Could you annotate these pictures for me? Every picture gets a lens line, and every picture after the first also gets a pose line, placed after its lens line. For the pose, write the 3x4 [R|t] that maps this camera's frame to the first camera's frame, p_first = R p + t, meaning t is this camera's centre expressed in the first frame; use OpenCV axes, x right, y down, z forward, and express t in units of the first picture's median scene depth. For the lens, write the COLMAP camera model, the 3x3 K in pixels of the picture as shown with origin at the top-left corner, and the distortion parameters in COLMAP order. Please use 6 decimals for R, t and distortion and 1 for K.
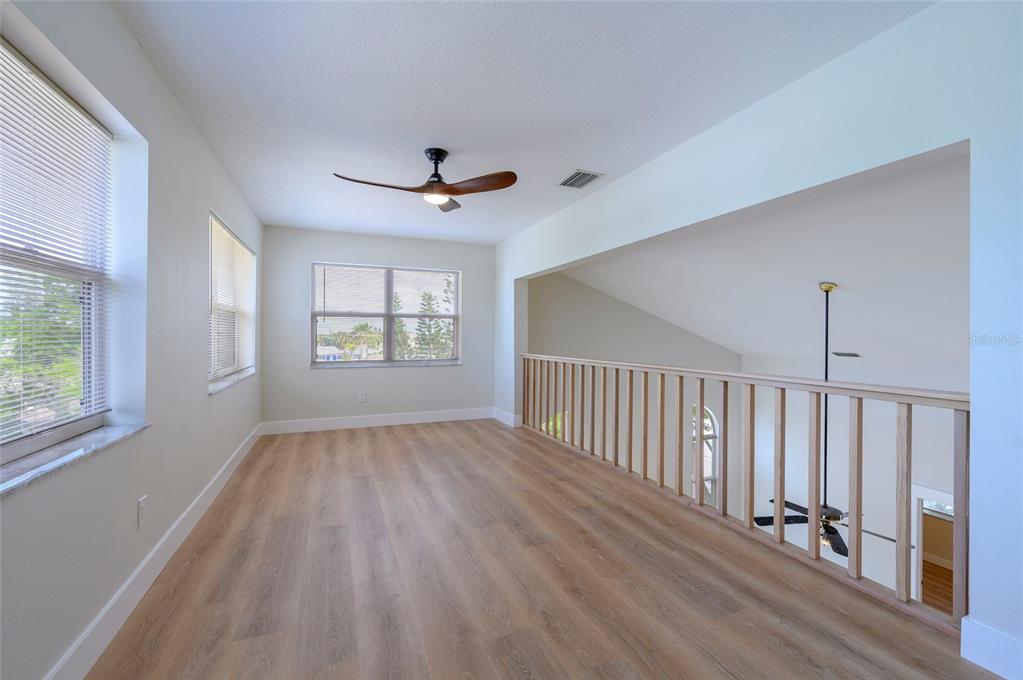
lens RADIAL K [[450.4, 0, 495.0], [0, 450.4, 339.4], [0, 0, 1]] dist [-0.000593, -0.000695]
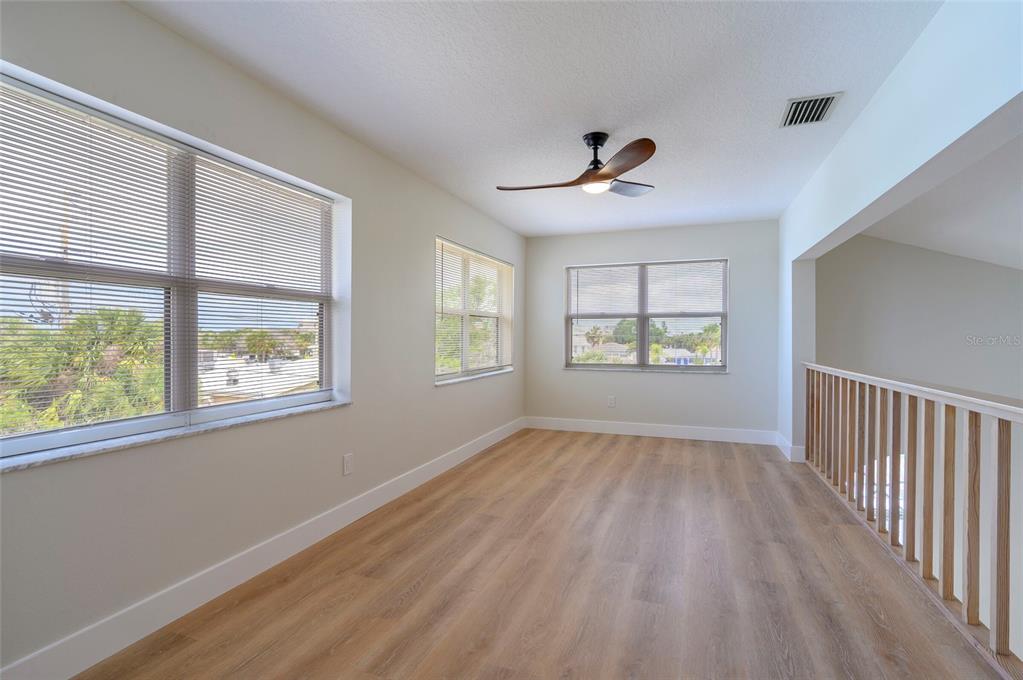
lens RADIAL K [[462.5, 0, 458.3], [0, 462.5, 341.7], [0, 0, 1]] dist [0.001154, -0.001183]
pose [[0.726530, 0.005087, -0.687116, 0.251911], [-0.004506, 0.999986, 0.002639, -0.002131], [0.687120, 0.001179, 0.726543, 0.107264]]
